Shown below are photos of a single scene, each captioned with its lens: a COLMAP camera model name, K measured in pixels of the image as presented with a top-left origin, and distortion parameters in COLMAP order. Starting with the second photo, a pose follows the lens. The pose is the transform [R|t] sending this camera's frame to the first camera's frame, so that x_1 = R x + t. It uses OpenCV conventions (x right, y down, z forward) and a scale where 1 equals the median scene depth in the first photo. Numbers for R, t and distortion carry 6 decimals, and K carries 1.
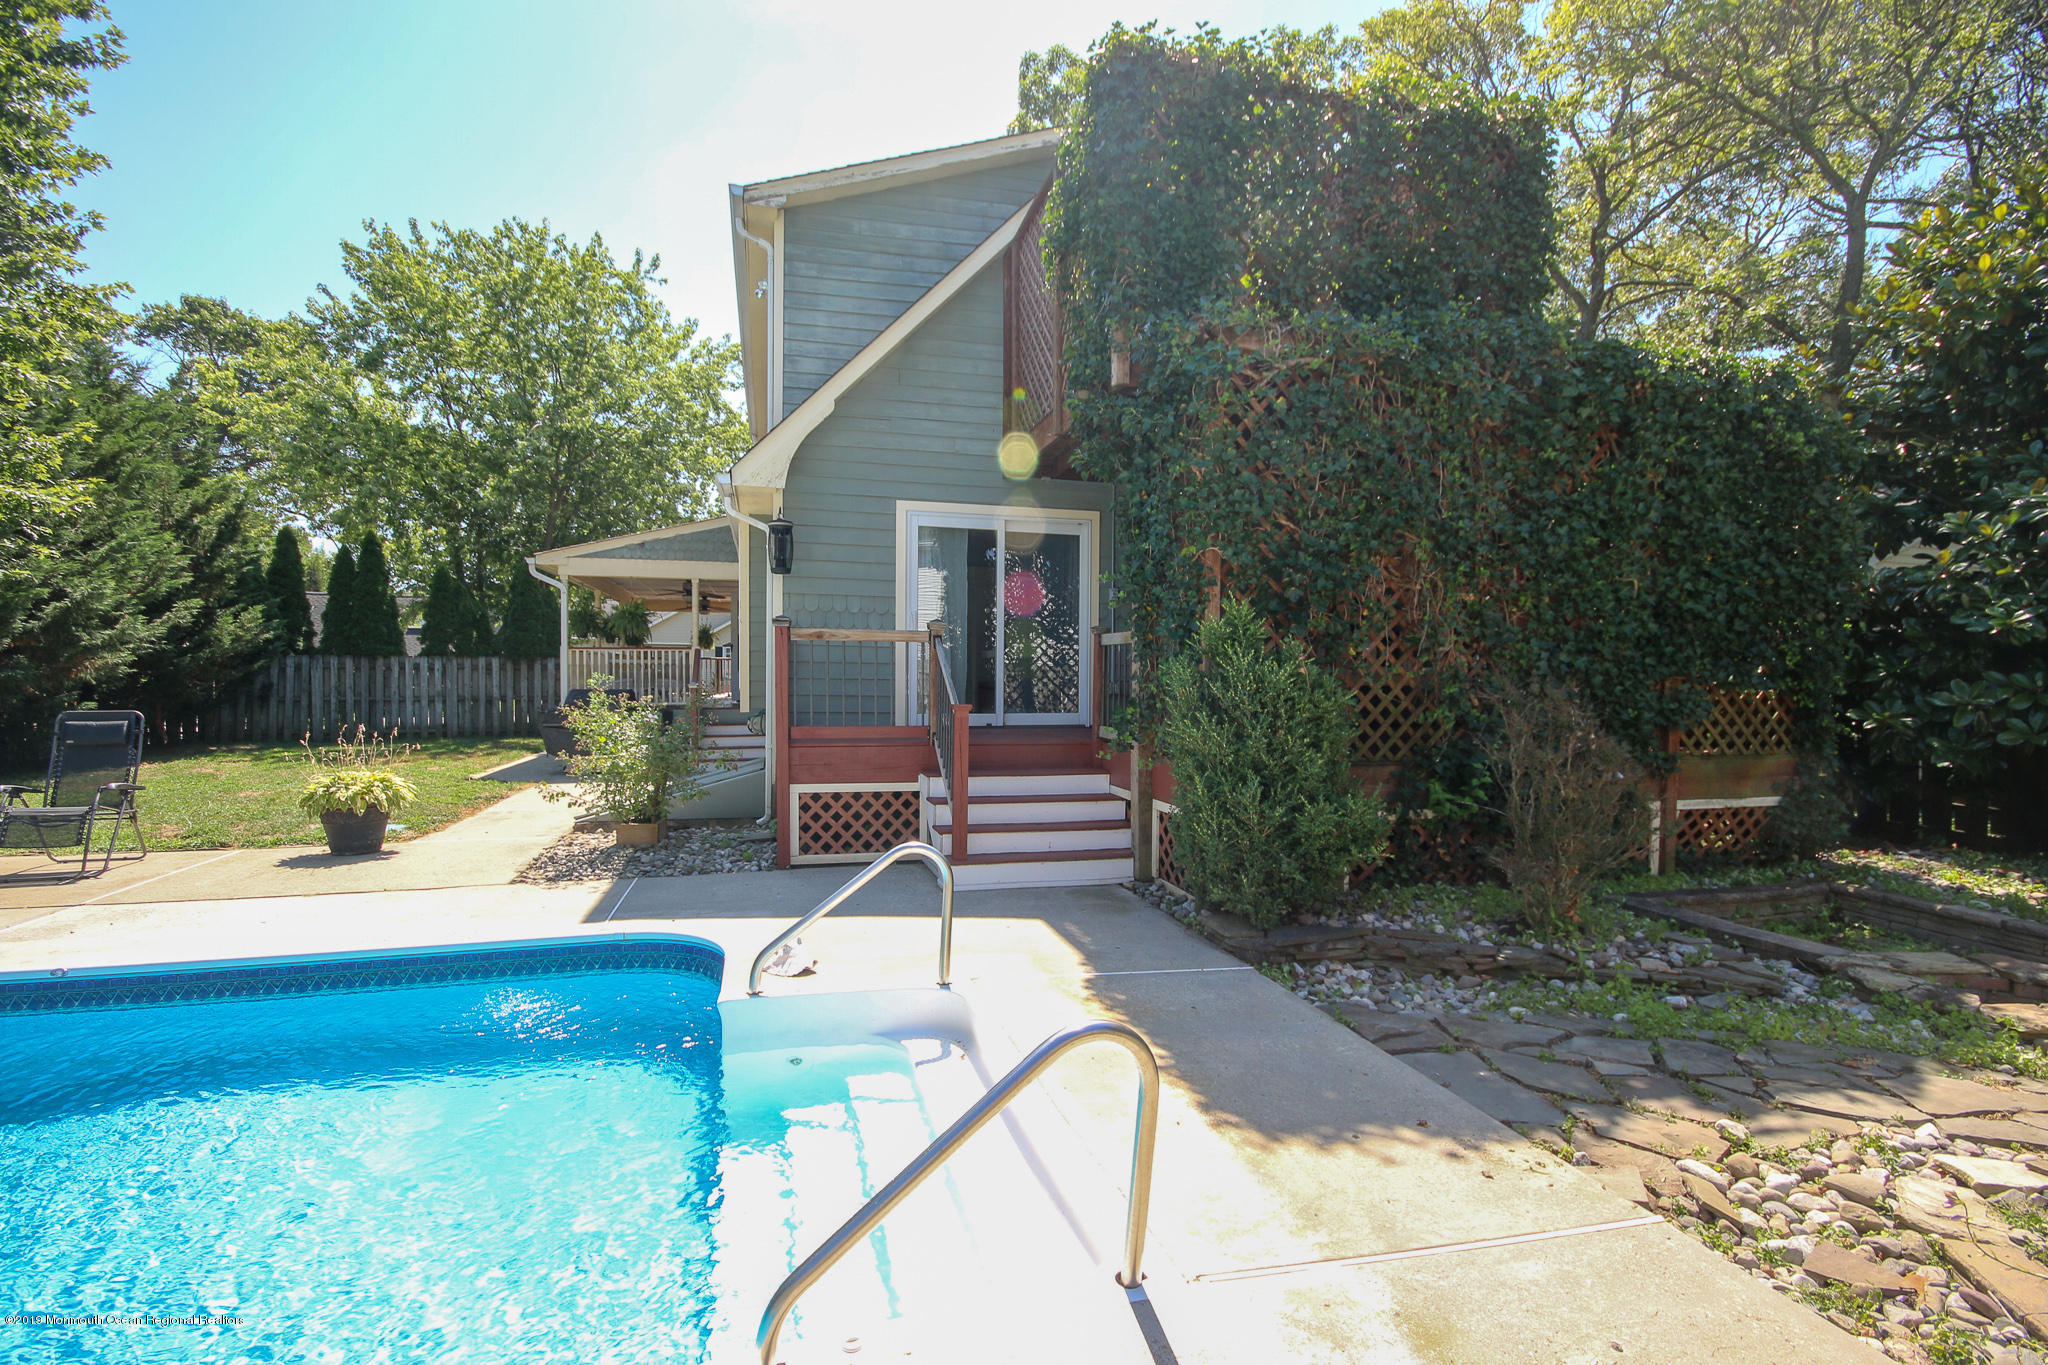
lens RADIAL K [[950.9, 0, 1012.6], [0, 950.9, 680.1], [0, 0, 1]] dist [0.002617, -0.004816]
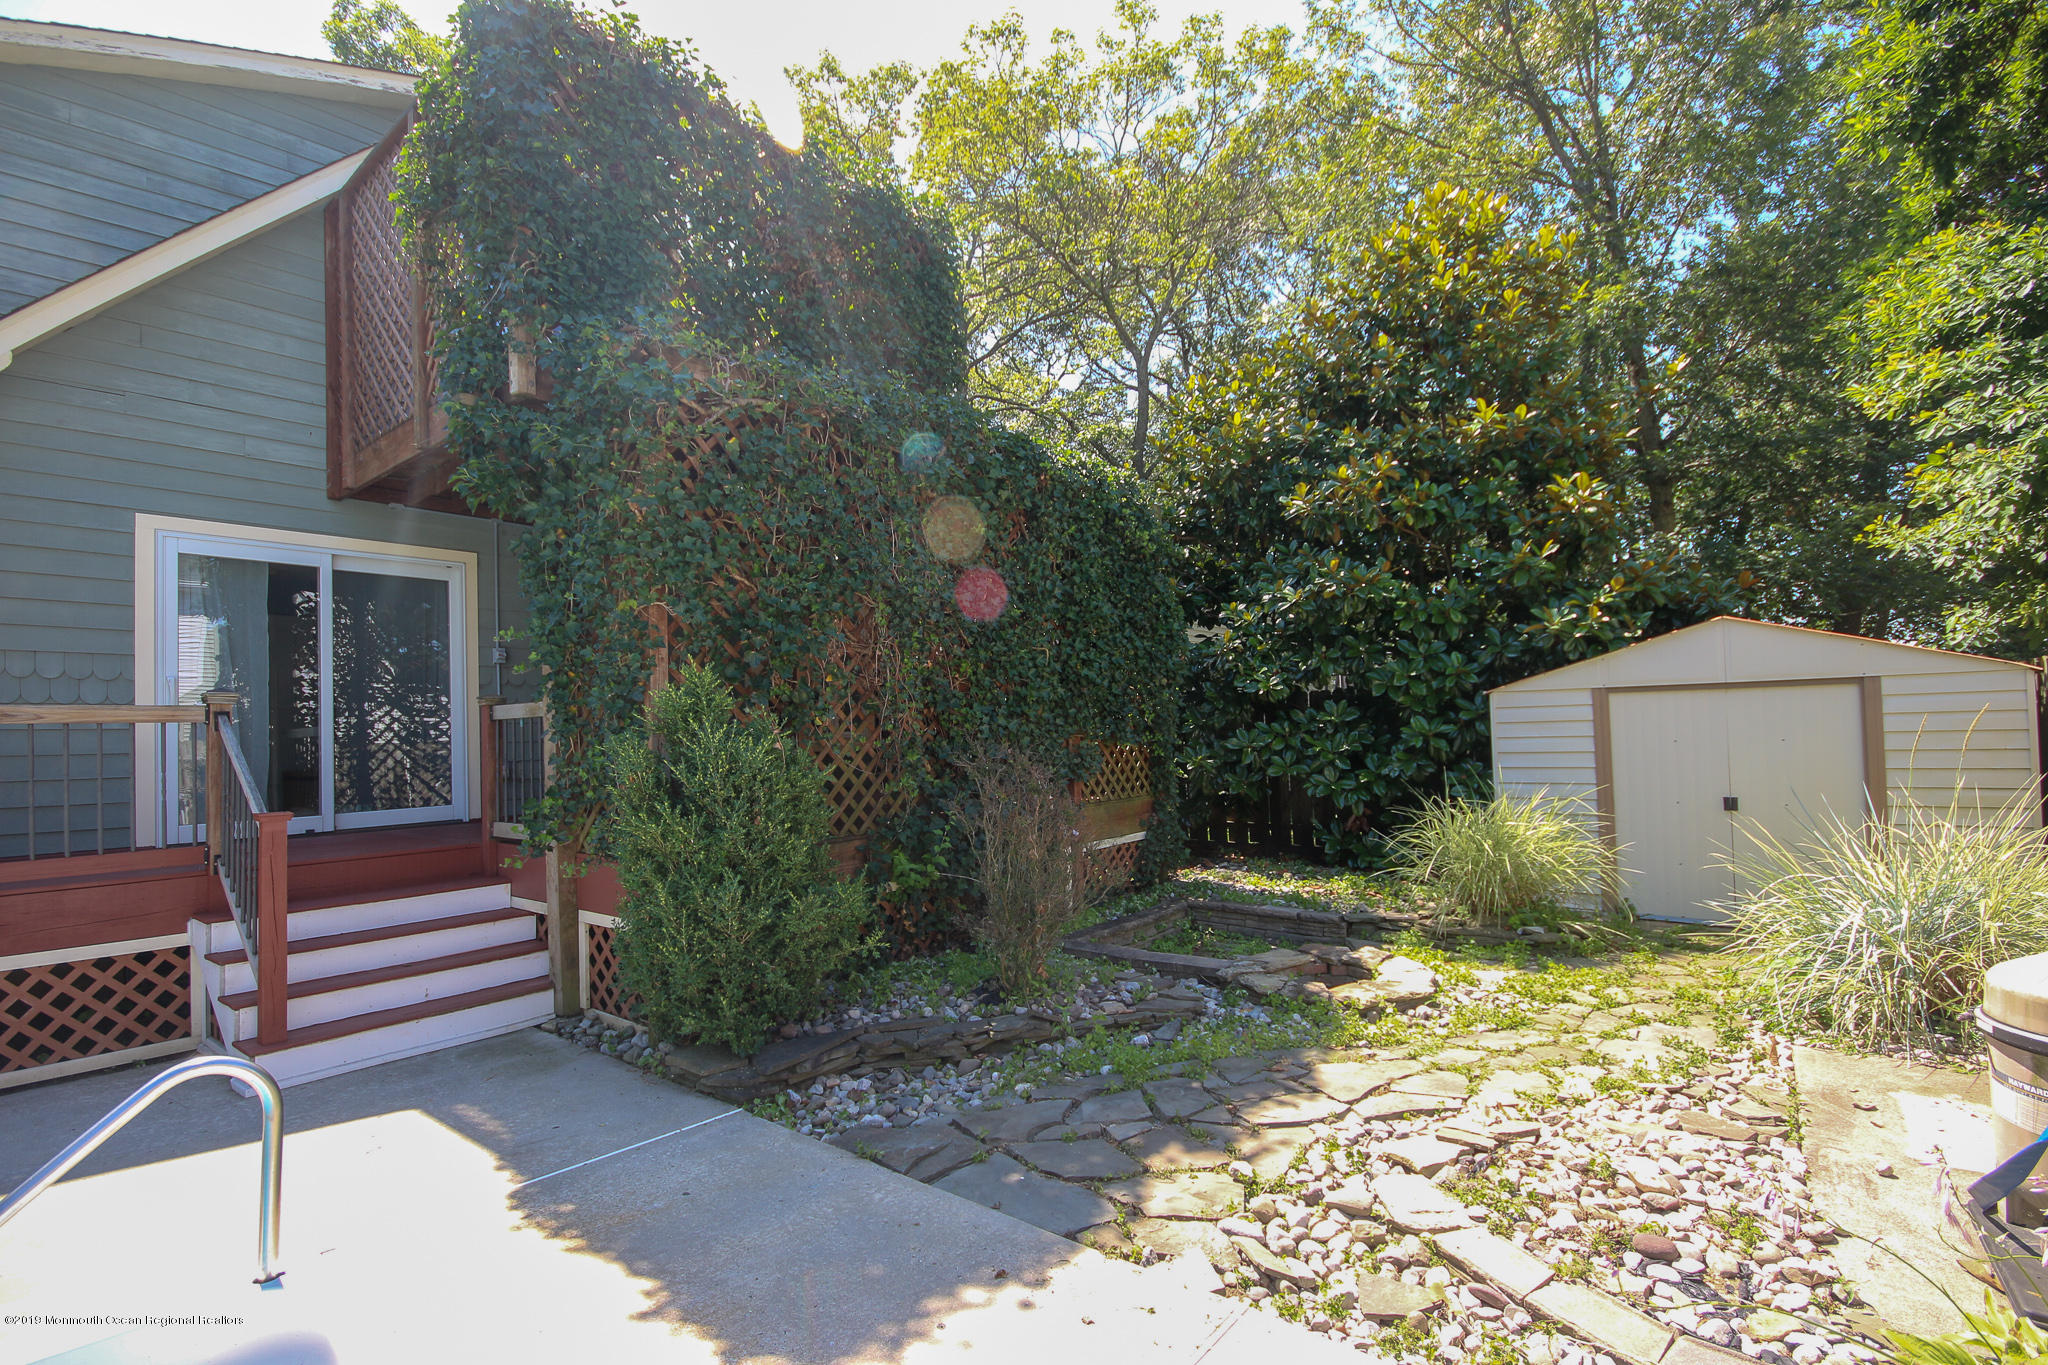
lens RADIAL K [[950.9, 0, 1033.6], [0, 950.9, 694.4], [0, 0, 1]] dist [0.002617, -0.004816]
pose [[0.799778, -0.011122, 0.600193, -0.026998], [0.041401, 0.998470, -0.036666, -0.012437], [-0.598867, 0.054173, 0.799014, 0.123598]]
